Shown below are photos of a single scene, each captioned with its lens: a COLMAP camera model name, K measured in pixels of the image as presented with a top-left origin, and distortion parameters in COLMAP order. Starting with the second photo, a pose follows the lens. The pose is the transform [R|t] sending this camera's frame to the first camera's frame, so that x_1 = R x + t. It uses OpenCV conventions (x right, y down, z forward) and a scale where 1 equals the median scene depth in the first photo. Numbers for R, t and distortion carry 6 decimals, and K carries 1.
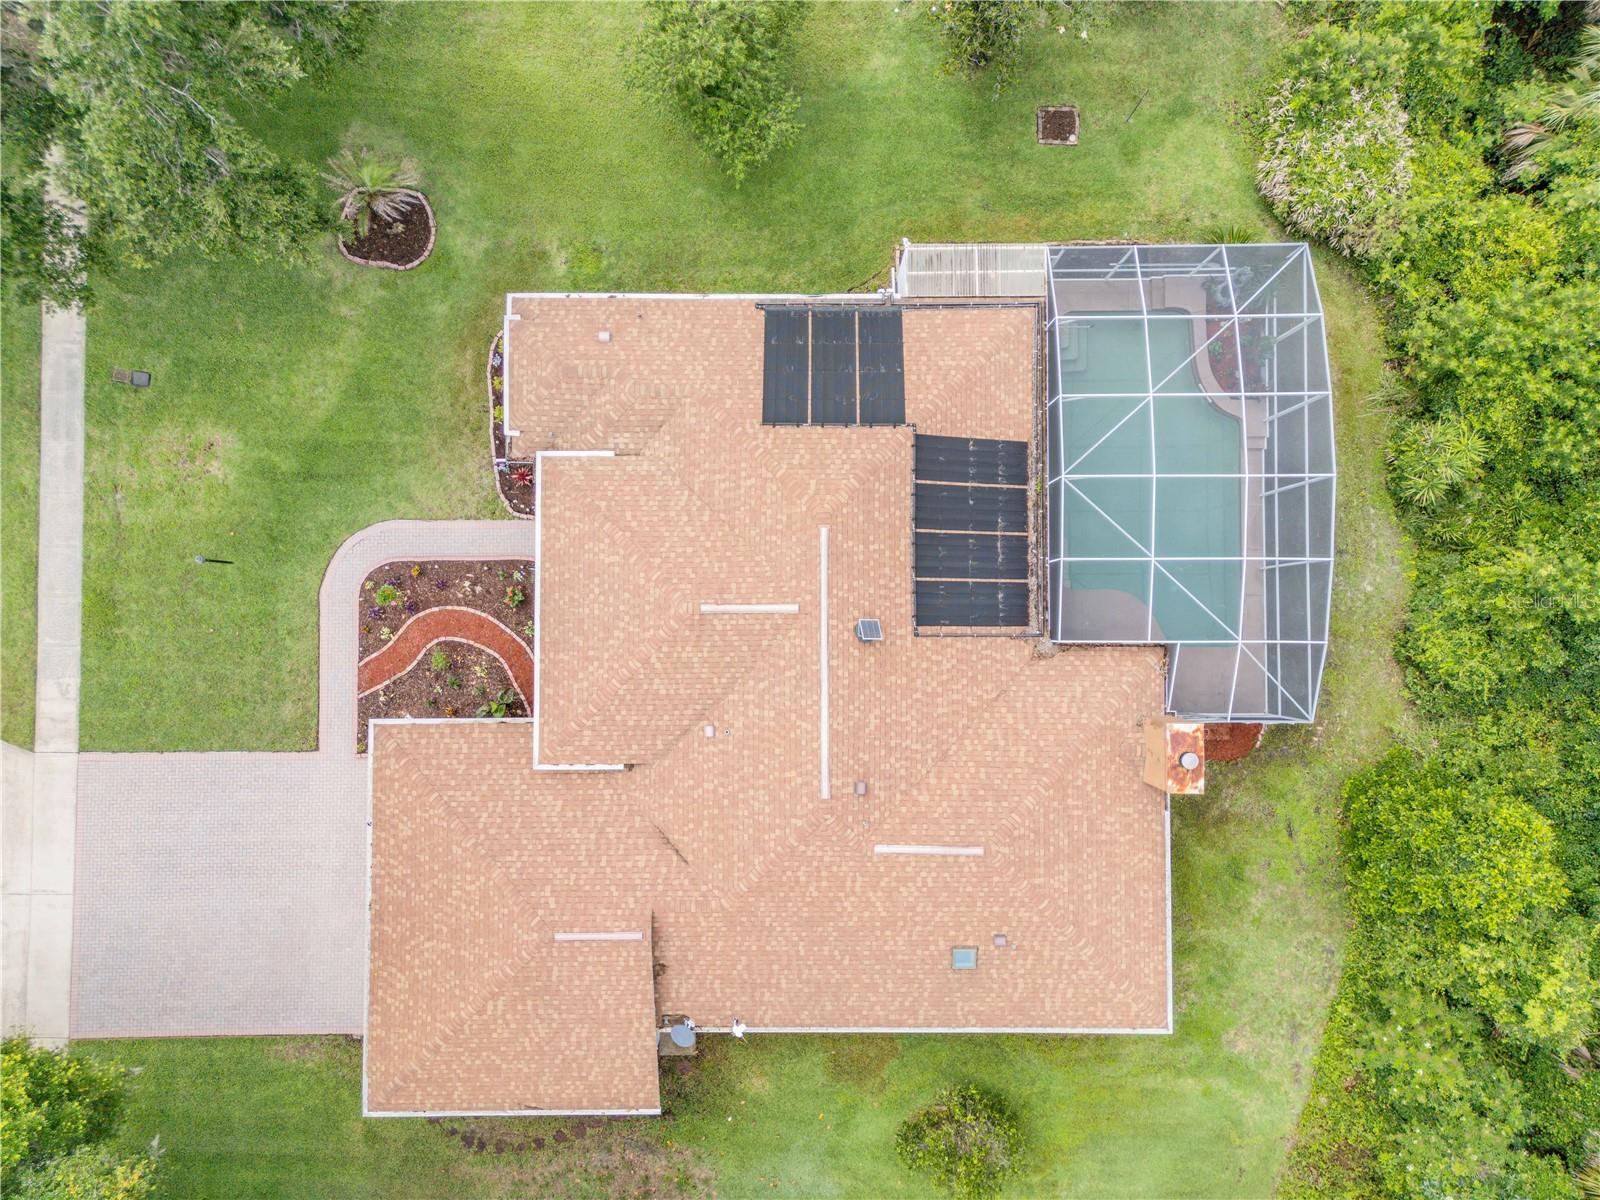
lens RADIAL K [[1113.5, 0, 796.2], [0, 1113.5, 606.0], [0, 0, 1]] dist [0.071803, -0.057746]
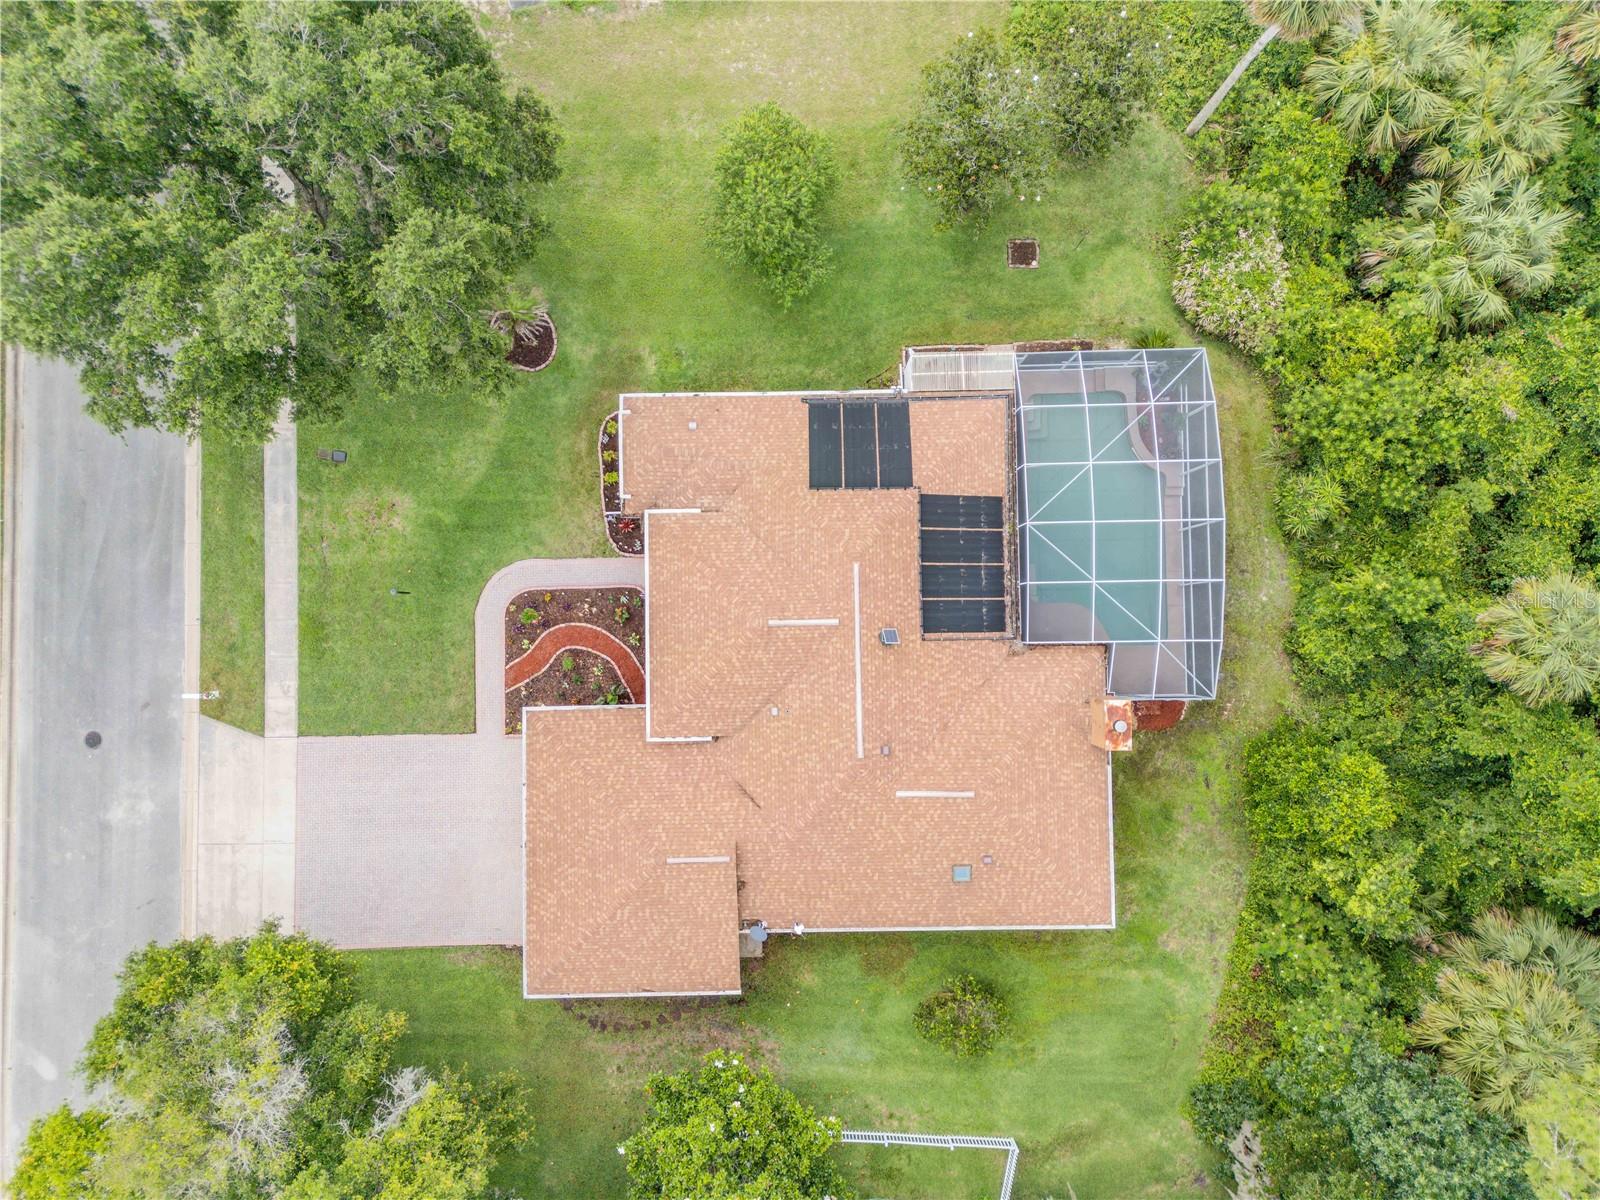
lens RADIAL K [[1121.6, 0, 800.0], [0, 1121.6, 600.0], [0, 0, 1]] dist [0.085823, -0.089666]
pose [[0.999873, -0.015077, 0.005138, -0.046157], [0.015114, 0.999859, -0.007261, -0.013578], [-0.005028, 0.007338, 0.999960, -0.349941]]
